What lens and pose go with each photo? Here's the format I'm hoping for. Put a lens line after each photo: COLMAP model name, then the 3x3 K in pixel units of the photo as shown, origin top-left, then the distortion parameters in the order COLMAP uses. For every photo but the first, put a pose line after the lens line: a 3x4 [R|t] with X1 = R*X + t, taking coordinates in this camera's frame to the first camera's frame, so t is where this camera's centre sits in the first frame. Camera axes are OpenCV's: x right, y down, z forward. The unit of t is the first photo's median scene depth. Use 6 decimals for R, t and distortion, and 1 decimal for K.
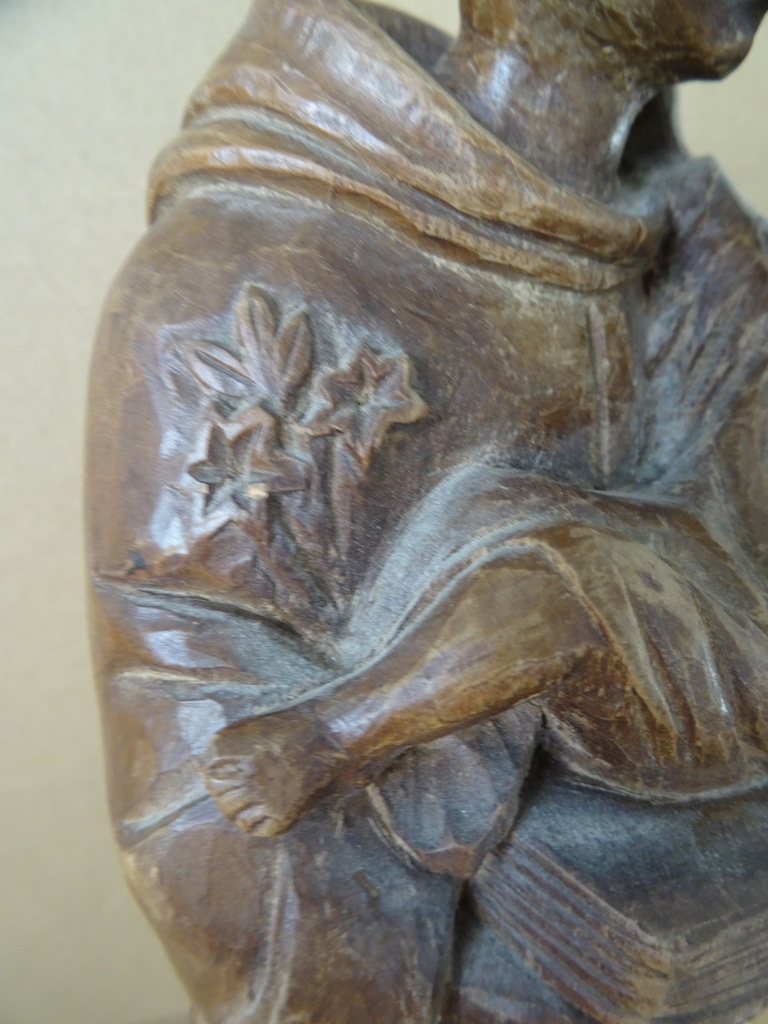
lens RADIAL K [[721.2, 0, 380.0], [0, 721.2, 507.3], [0, 0, 1]] dist [-0.007278, -0.008062]
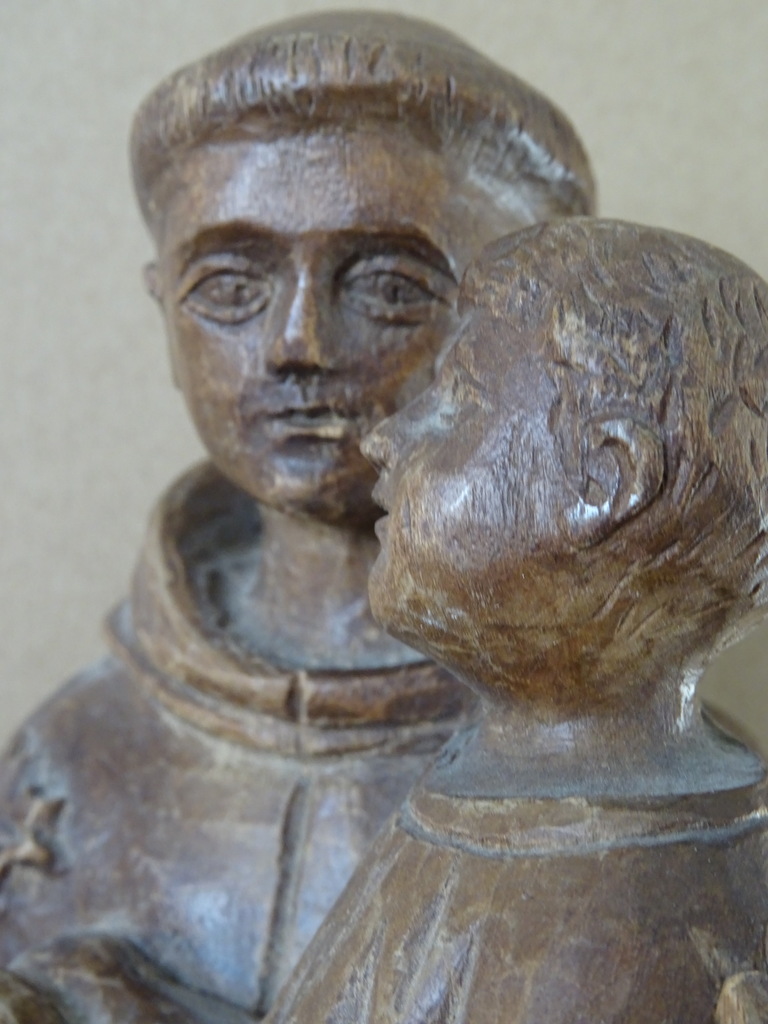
lens RADIAL K [[1399.0, 0, 384.0], [0, 1399.0, 512.0], [0, 0, 1]] dist [-0.111577, -0.013219]
pose [[0.498452, -0.117598, -0.858904, 1.820498], [-0.301441, 0.905422, -0.298904, -0.118631], [0.812821, 0.407899, 0.415861, 0.338840]]
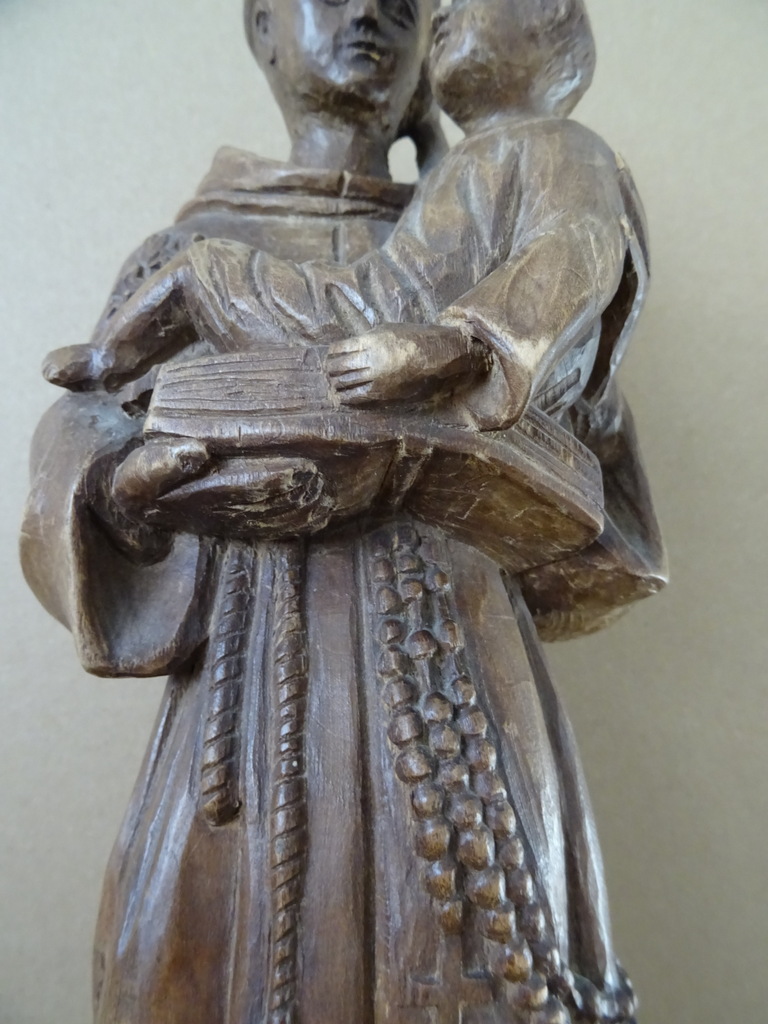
lens RADIAL K [[725.4, 0, 384.0], [0, 725.4, 512.0], [0, 0, 1]] dist [-0.010543, -0.009858]
pose [[0.847770, -0.153448, -0.507680, 1.280510], [-0.129827, 0.868066, -0.479173, 1.277025], [0.514228, 0.472140, 0.715998, 0.121789]]
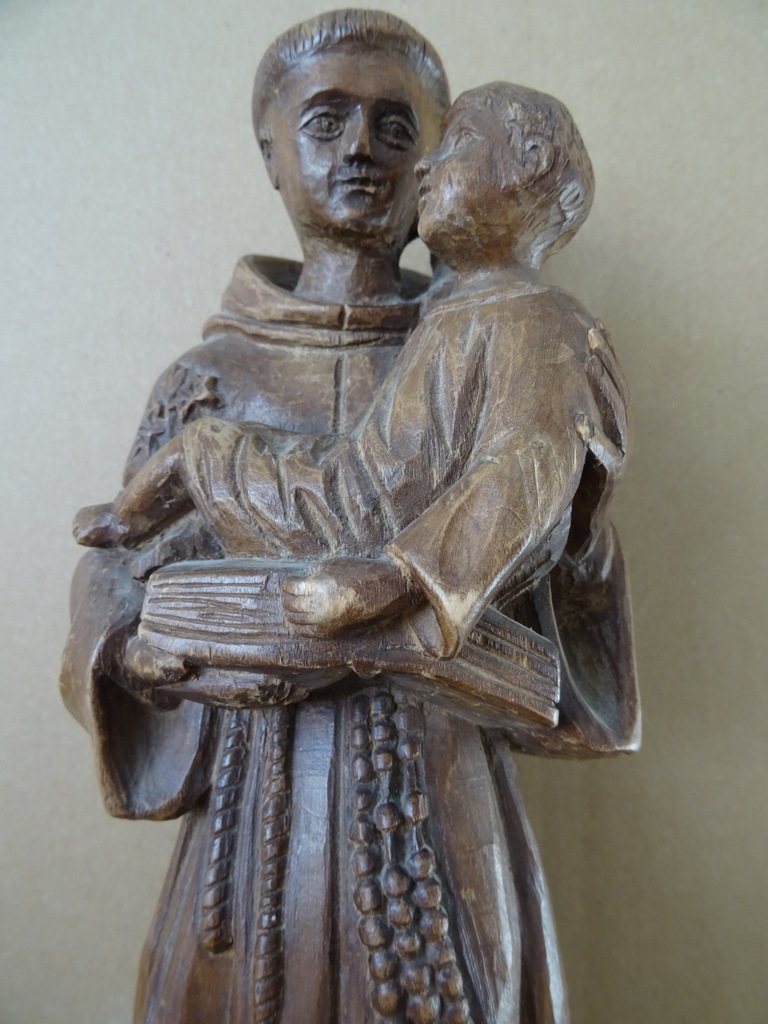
lens RADIAL K [[725.4, 0, 384.0], [0, 725.4, 512.0], [0, 0, 1]] dist [-0.010543, -0.009858]
pose [[0.752724, -0.092734, -0.651772, 1.657503], [-0.190248, 0.917148, -0.350208, 0.768135], [0.630248, 0.387608, 0.672716, -0.018706]]
